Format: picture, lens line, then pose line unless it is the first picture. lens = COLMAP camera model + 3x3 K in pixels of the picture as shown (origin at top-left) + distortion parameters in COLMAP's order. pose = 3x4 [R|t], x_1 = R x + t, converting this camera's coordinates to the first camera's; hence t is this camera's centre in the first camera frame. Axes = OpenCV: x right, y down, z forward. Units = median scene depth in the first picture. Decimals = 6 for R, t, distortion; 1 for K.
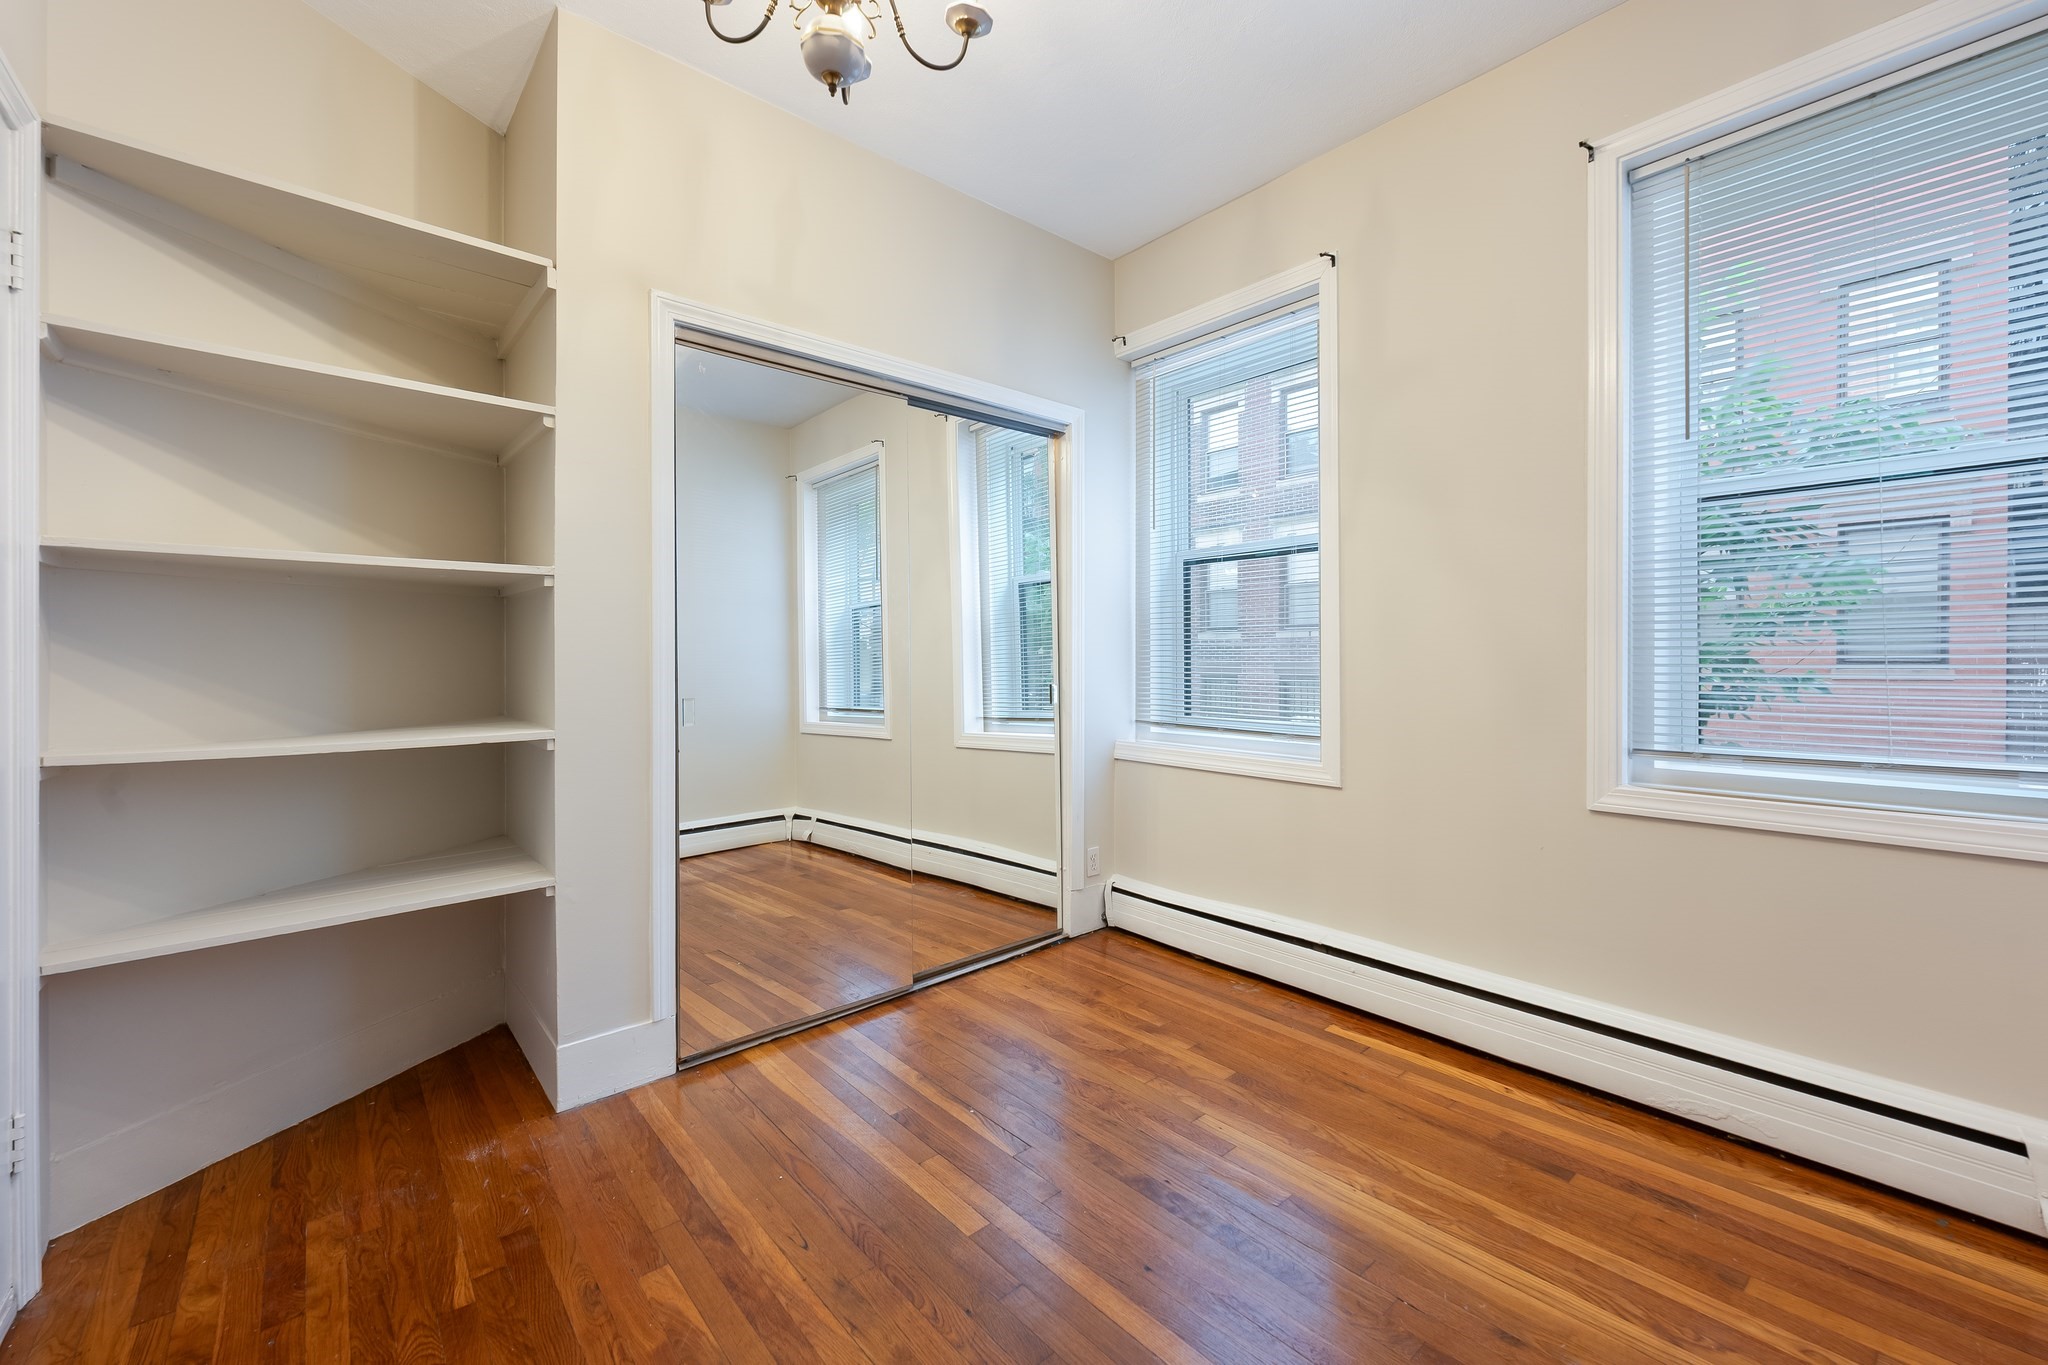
lens RADIAL K [[827.7, 0, 1023.0], [0, 827.7, 670.3], [0, 0, 1]] dist [-0.000543, -0.000267]
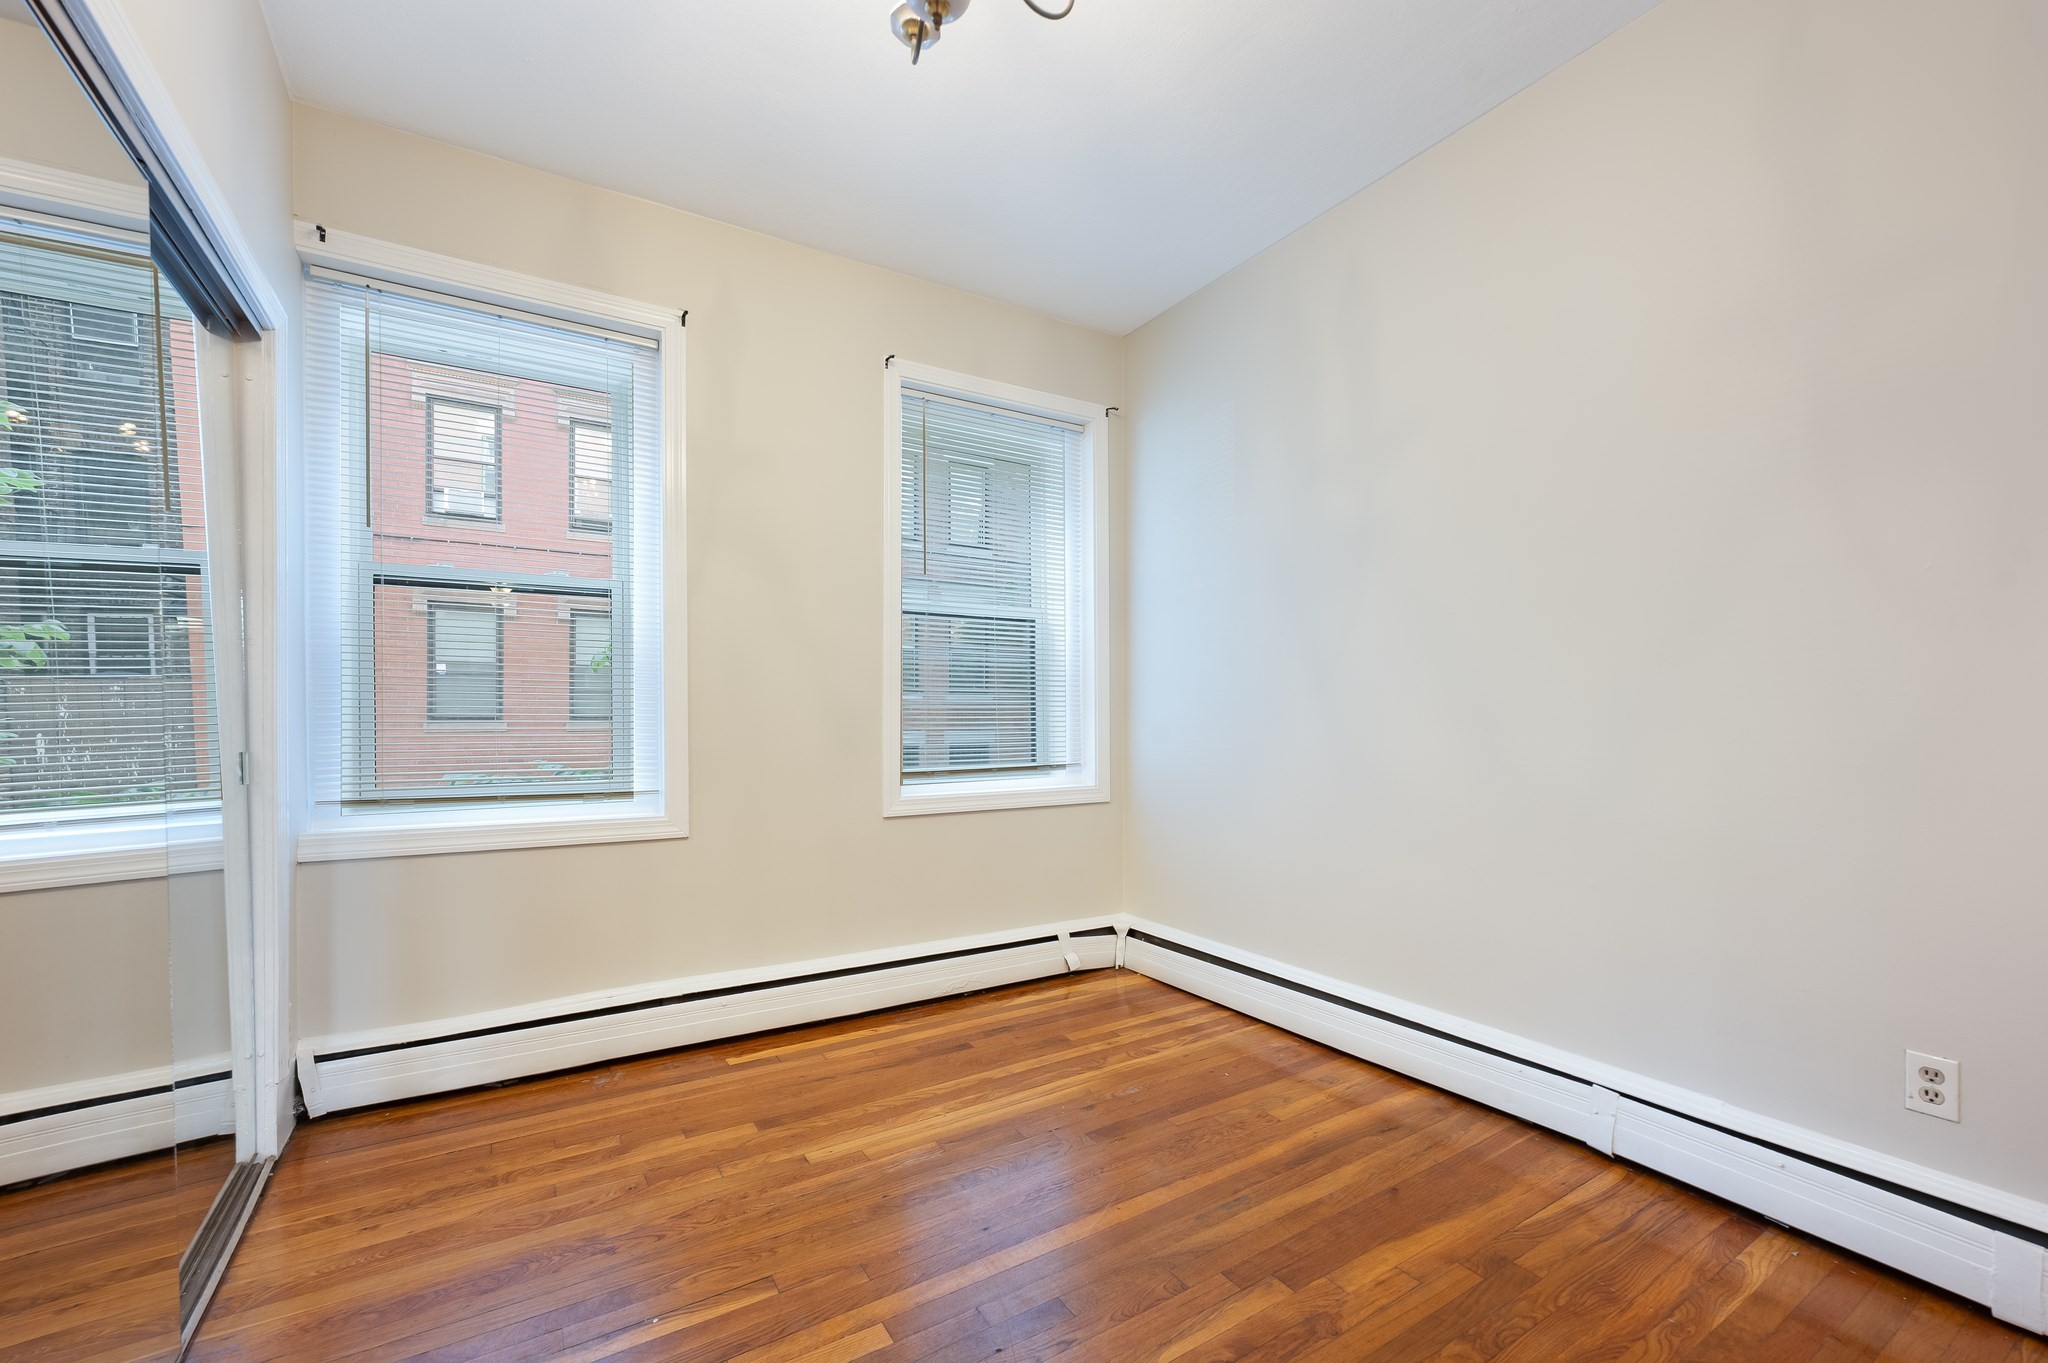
lens RADIAL K [[826.9, 0, 1021.6], [0, 826.9, 726.8], [0, 0, 1]] dist [0.000780, -0.001010]
pose [[0.165987, -0.010656, 0.986070, -0.636212], [0.011025, 0.999899, 0.008950, -0.000854], [-0.986066, 0.009386, 0.166088, 0.477685]]
